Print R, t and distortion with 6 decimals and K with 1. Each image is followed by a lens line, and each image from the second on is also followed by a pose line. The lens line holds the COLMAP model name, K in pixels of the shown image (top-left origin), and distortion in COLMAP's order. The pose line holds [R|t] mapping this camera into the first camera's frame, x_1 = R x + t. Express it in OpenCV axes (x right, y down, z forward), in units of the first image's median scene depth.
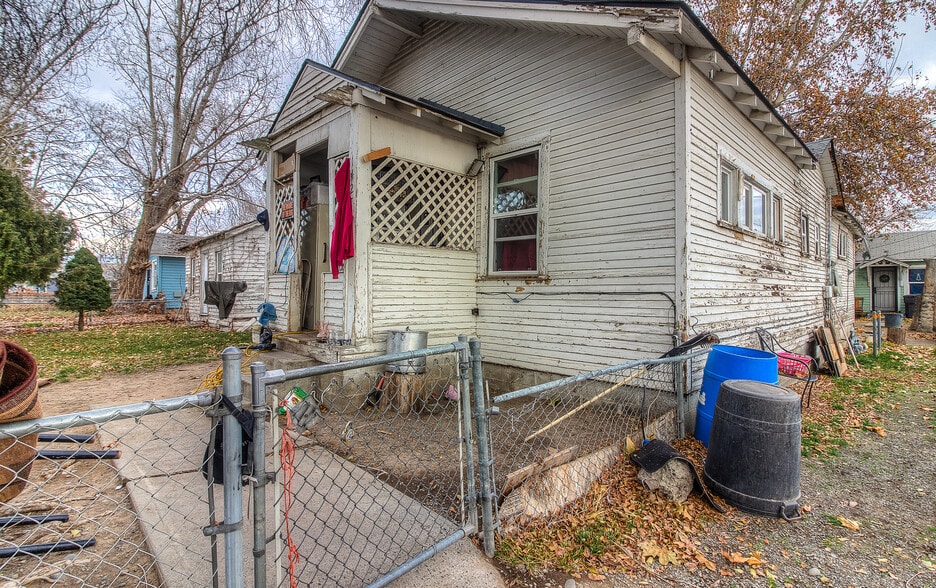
lens RADIAL K [[441.4, 0, 468.0], [0, 441.4, 294.0], [0, 0, 1]] dist [-0.000120, -0.000006]
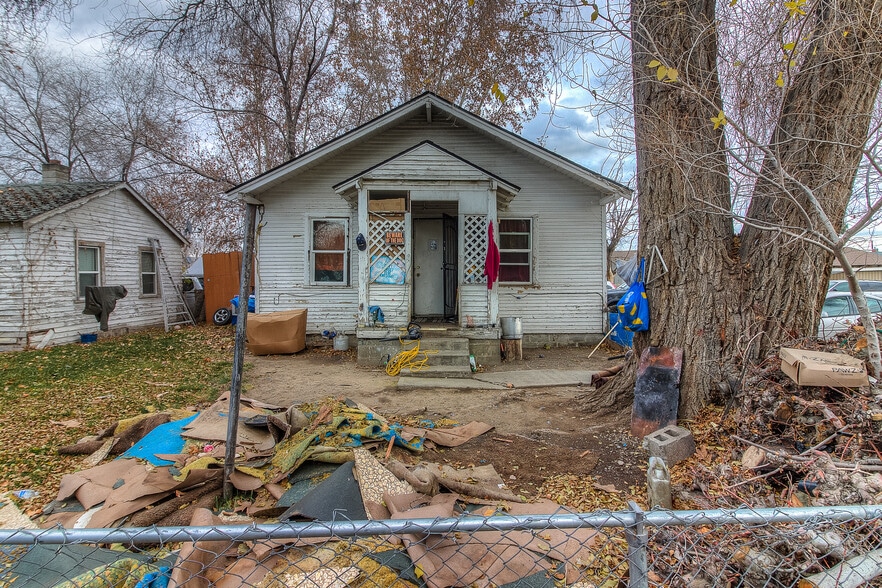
lens RADIAL K [[419.5, 0, 441.0], [0, 419.5, 294.0], [0, 0, 1]] dist [-0.001939, -0.010612]
pose [[0.719245, -0.029802, 0.694117, -1.392613], [0.014585, 0.999507, 0.027800, -0.056732], [-0.694604, -0.009871, 0.719325, -0.054825]]
